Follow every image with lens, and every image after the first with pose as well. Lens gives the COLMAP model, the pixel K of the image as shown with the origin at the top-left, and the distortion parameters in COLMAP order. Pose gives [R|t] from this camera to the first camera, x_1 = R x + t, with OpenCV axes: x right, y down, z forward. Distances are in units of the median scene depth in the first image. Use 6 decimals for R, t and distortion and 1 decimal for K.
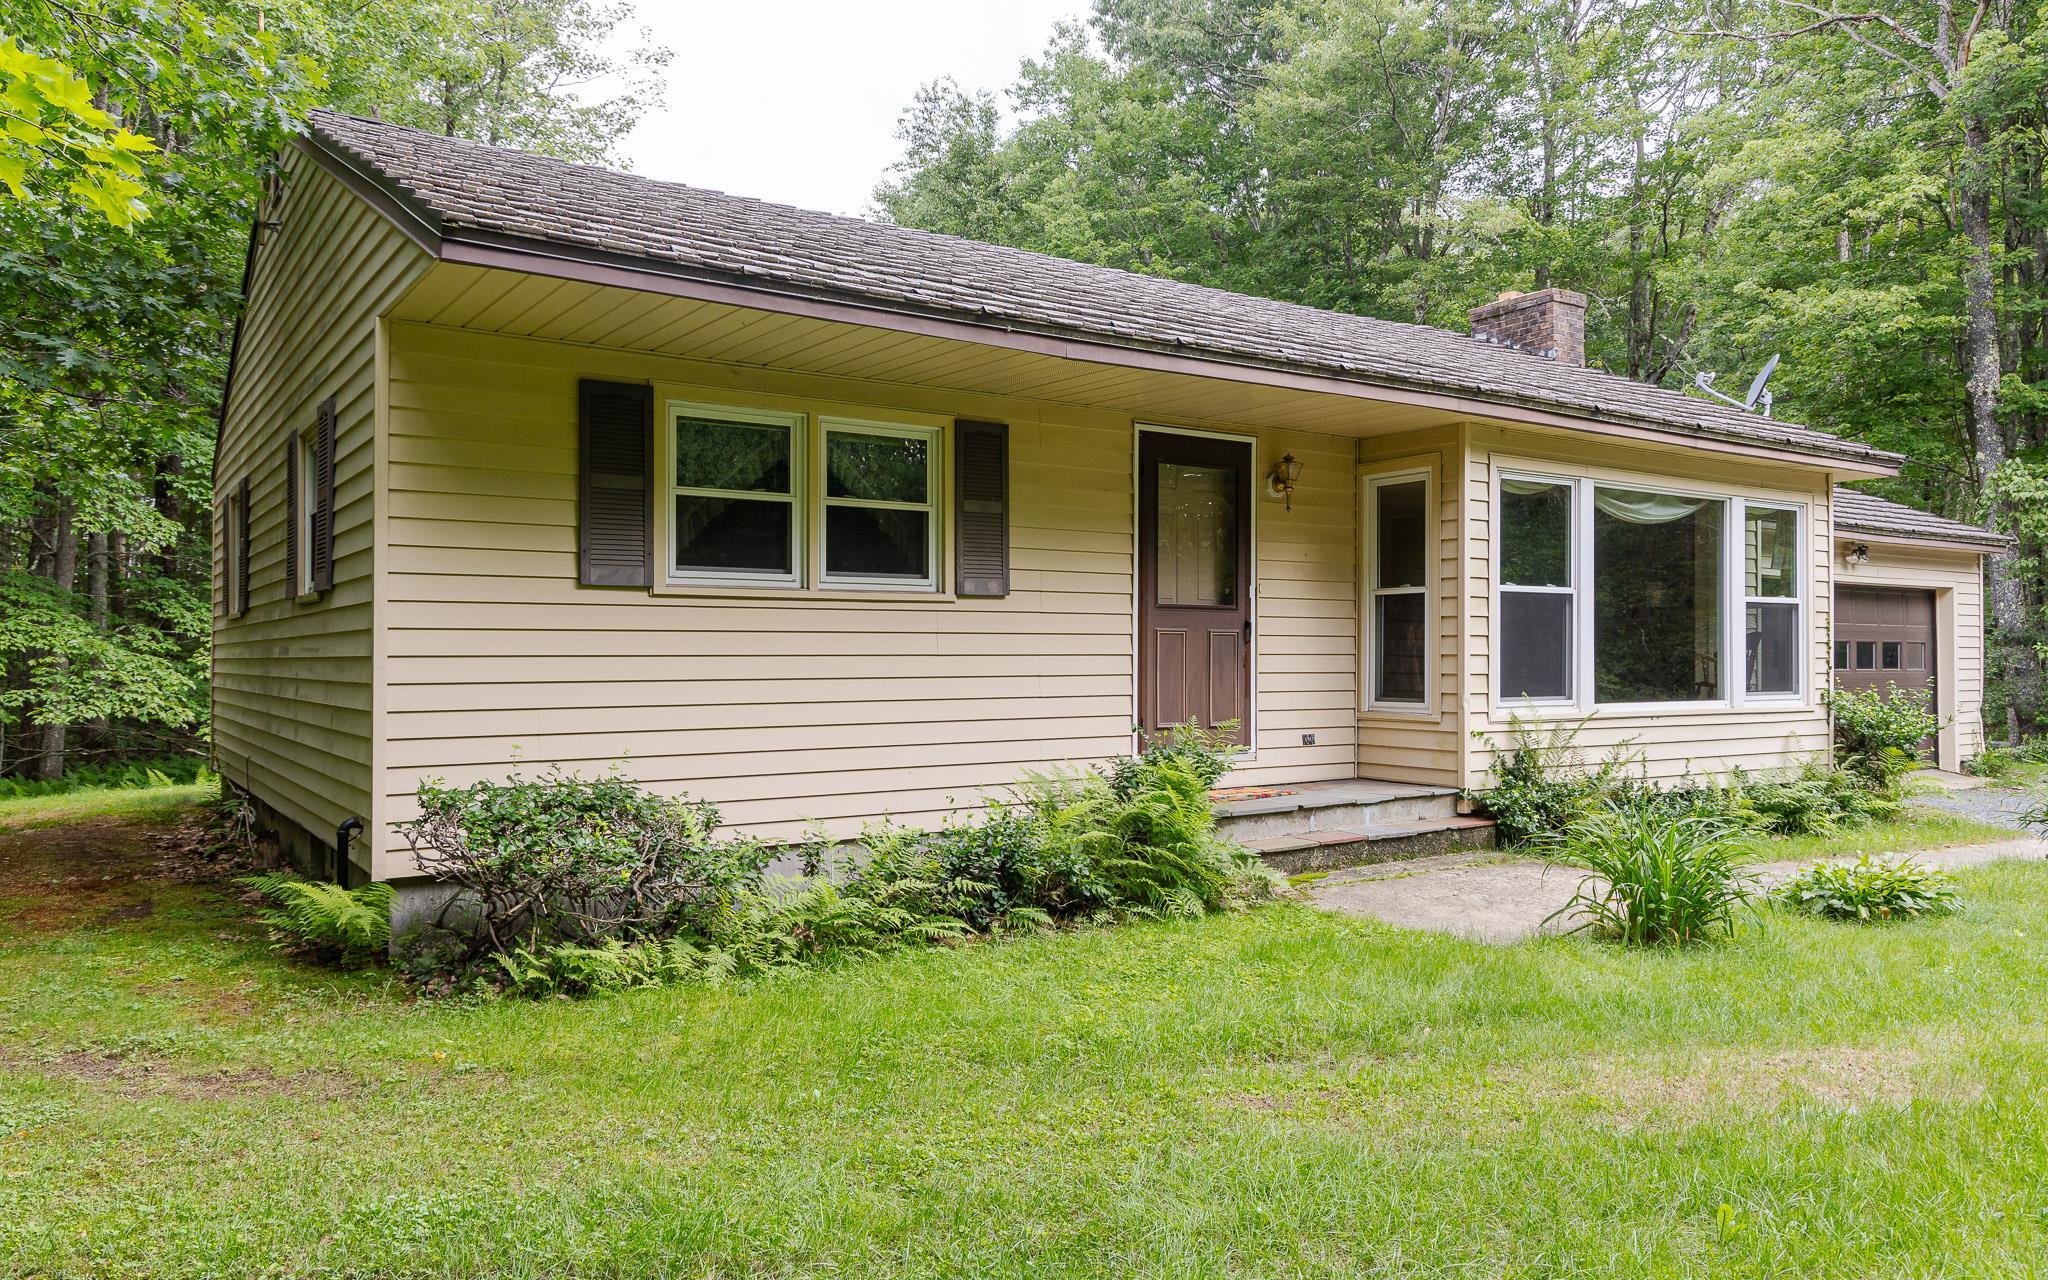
lens RADIAL K [[1437.6, 0, 1022.0], [0, 1437.6, 641.3], [0, 0, 1]] dist [0.007516, 0.005571]
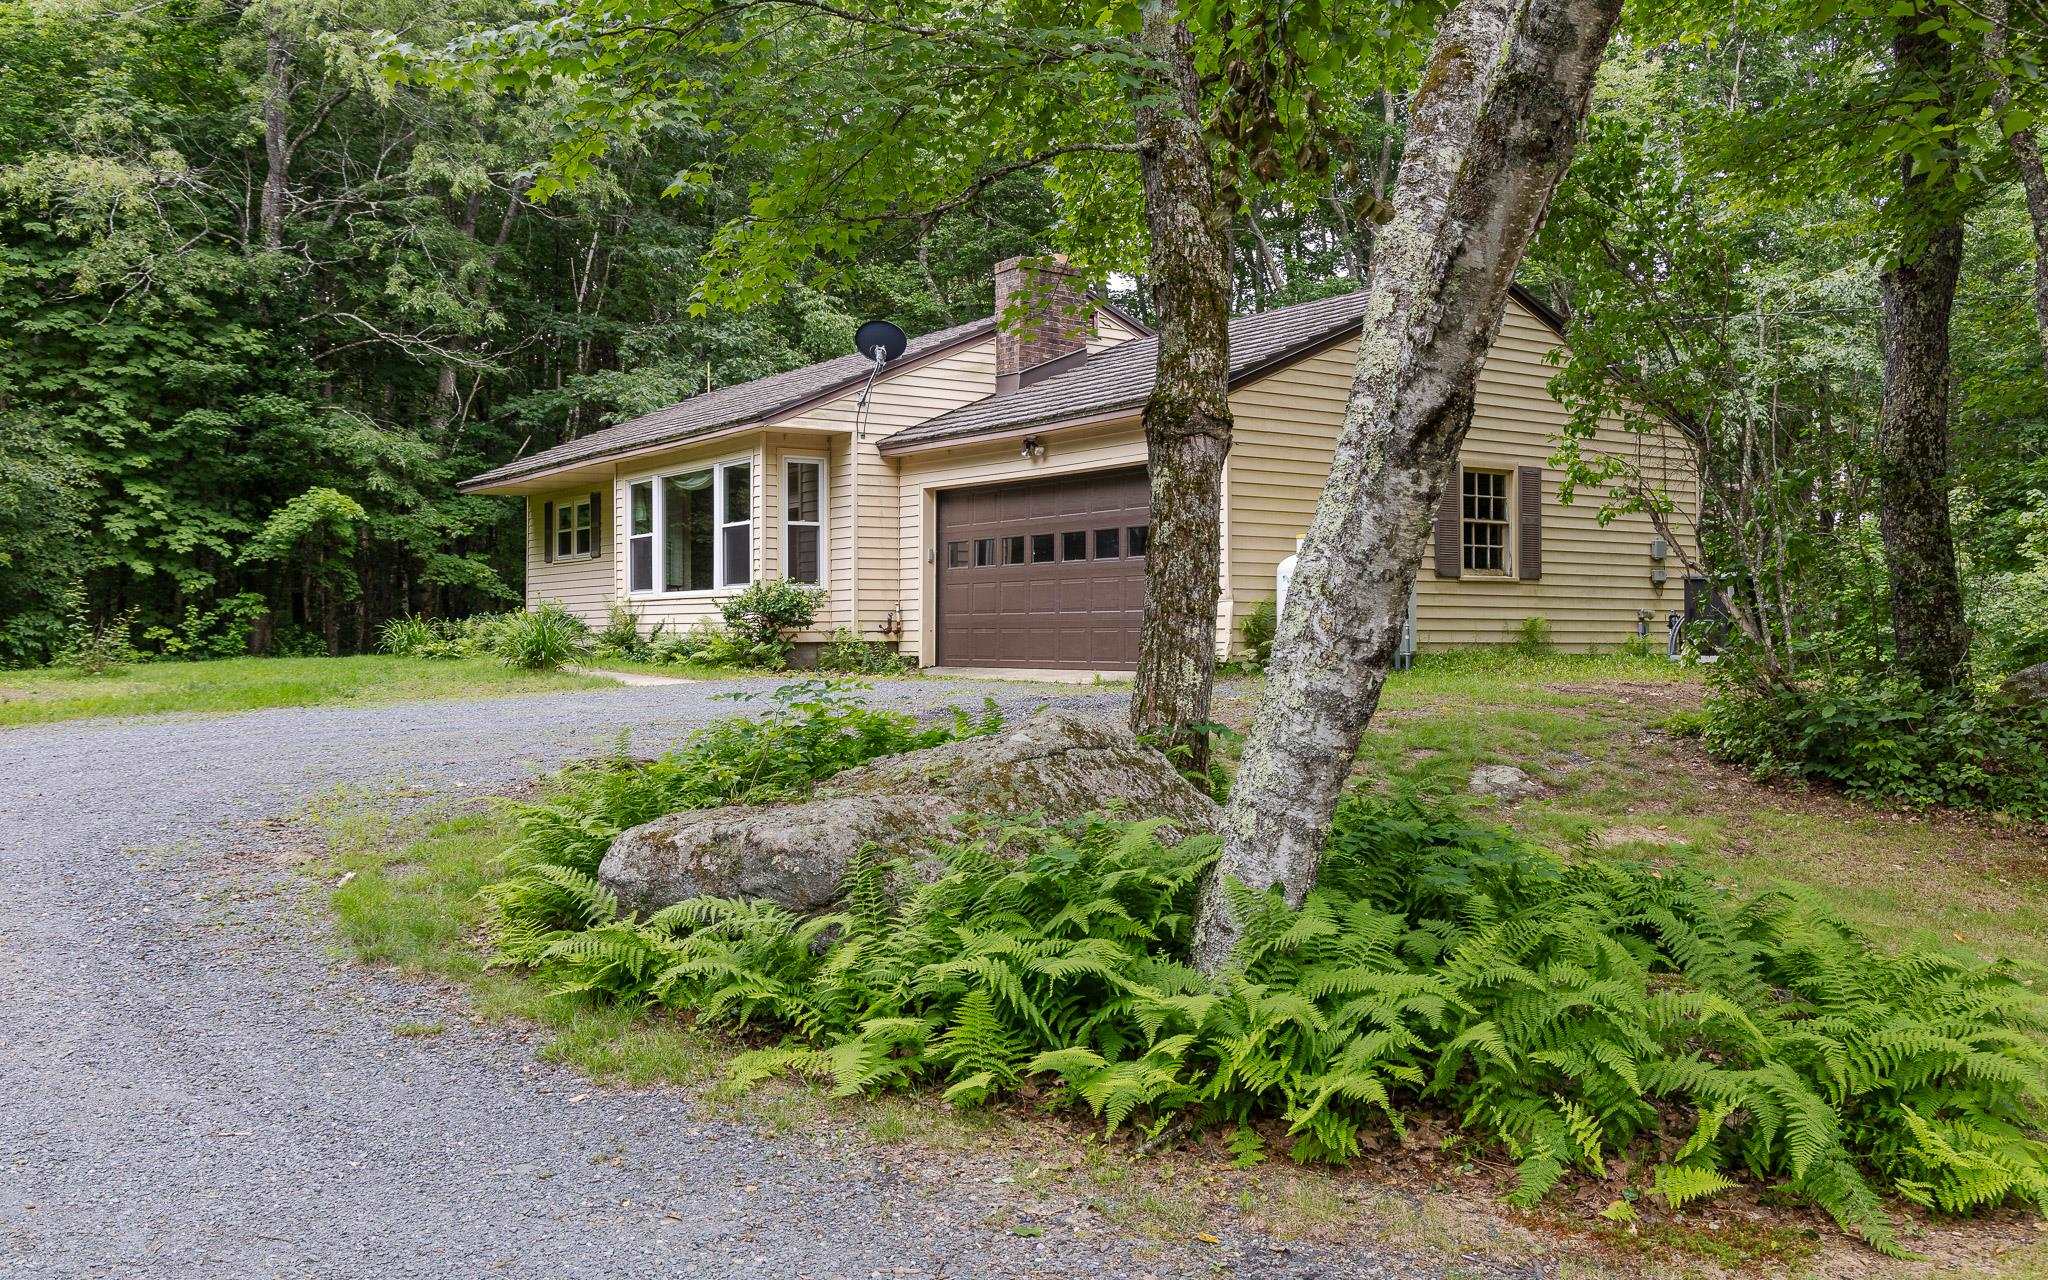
lens RADIAL K [[1772.8, 0, 1026.7], [0, 1772.8, 638.9], [0, 0, 1]] dist [-0.000931, -0.001428]
pose [[0.012614, -0.001028, -0.999920, 2.847413], [0.012761, 0.999918, -0.000867, 0.117134], [0.999839, -0.012749, 0.012626, 1.505326]]
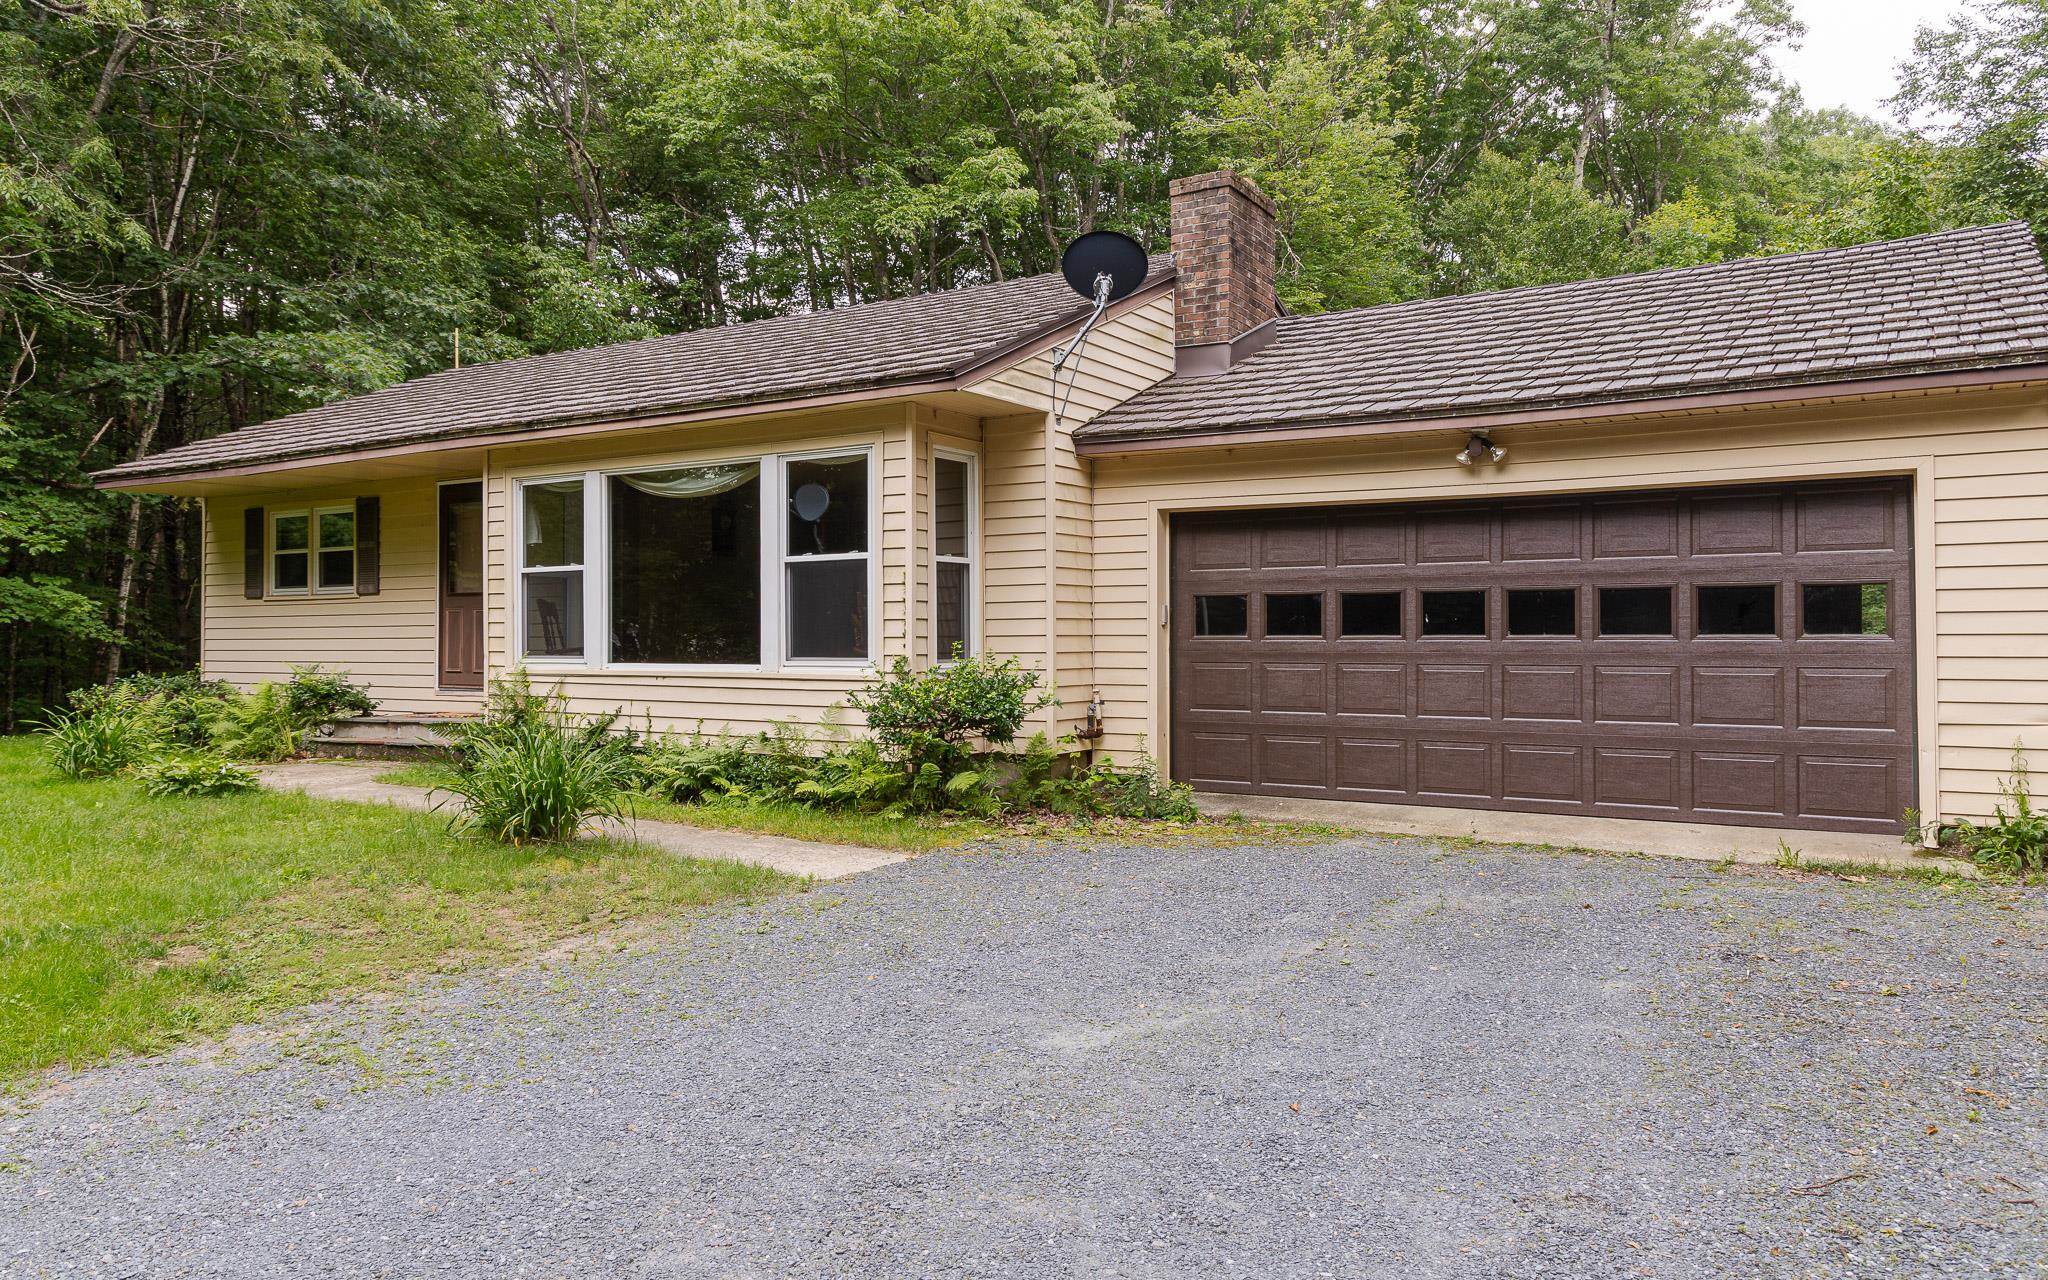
lens RADIAL K [[1437.6, 0, 1016.1], [0, 1437.6, 644.8], [0, 0, 1]] dist [0.007516, 0.005571]
pose [[0.393500, -0.001342, -0.919324, 1.656941], [0.010819, 0.999936, 0.003172, 0.029753], [0.919261, -0.011194, 0.393489, 0.877025]]
